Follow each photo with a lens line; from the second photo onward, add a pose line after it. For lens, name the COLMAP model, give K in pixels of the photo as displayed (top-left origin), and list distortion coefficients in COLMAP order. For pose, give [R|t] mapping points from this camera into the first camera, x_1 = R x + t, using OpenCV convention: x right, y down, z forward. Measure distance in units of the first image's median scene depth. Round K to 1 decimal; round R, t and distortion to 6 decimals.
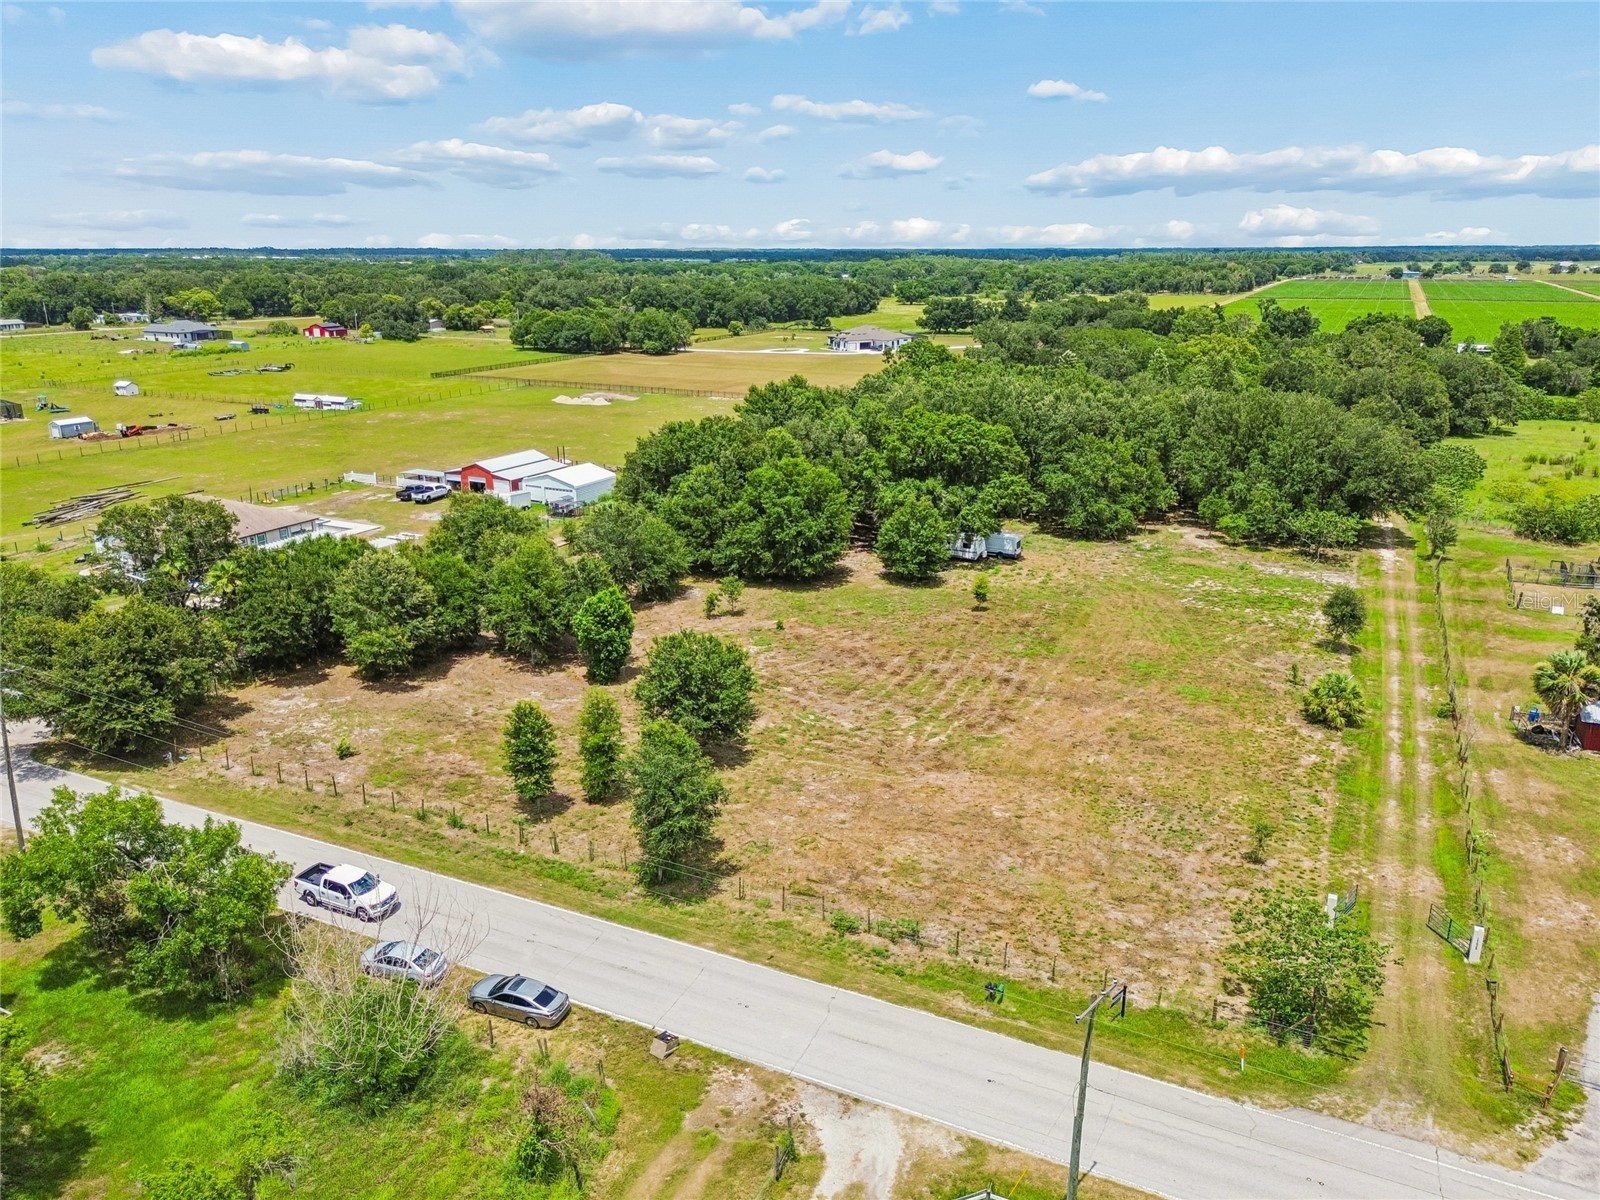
lens RADIAL K [[1149.2, 0, 797.2], [0, 1149.2, 594.5], [0, 0, 1]] dist [0.055870, -0.054975]
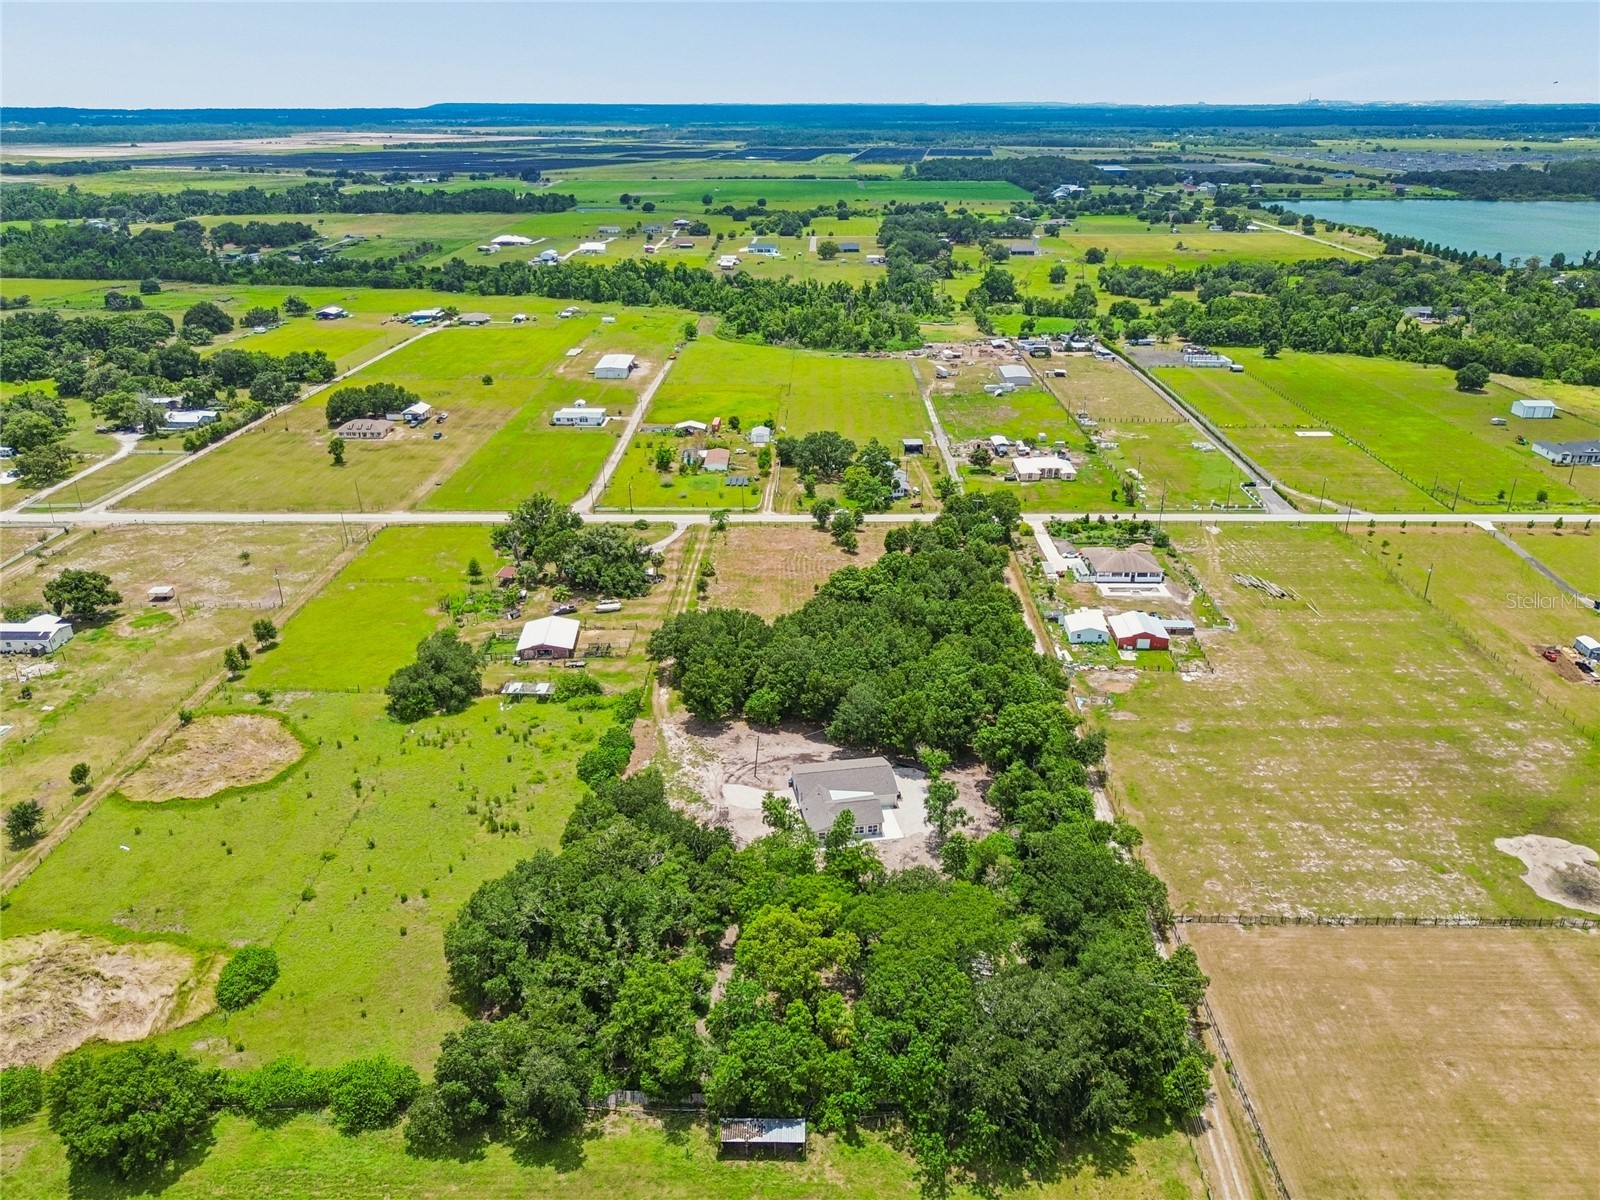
lens RADIAL K [[1149.2, 0, 797.2], [0, 1149.2, 594.5], [0, 0, 1]] dist [0.055870, -0.054975]
pose [[-0.908498, 0.169969, -0.381762, 1.539392], [-0.113895, 0.778253, 0.617535, -2.072354], [0.402069, 0.604510, -0.687683, 3.510570]]
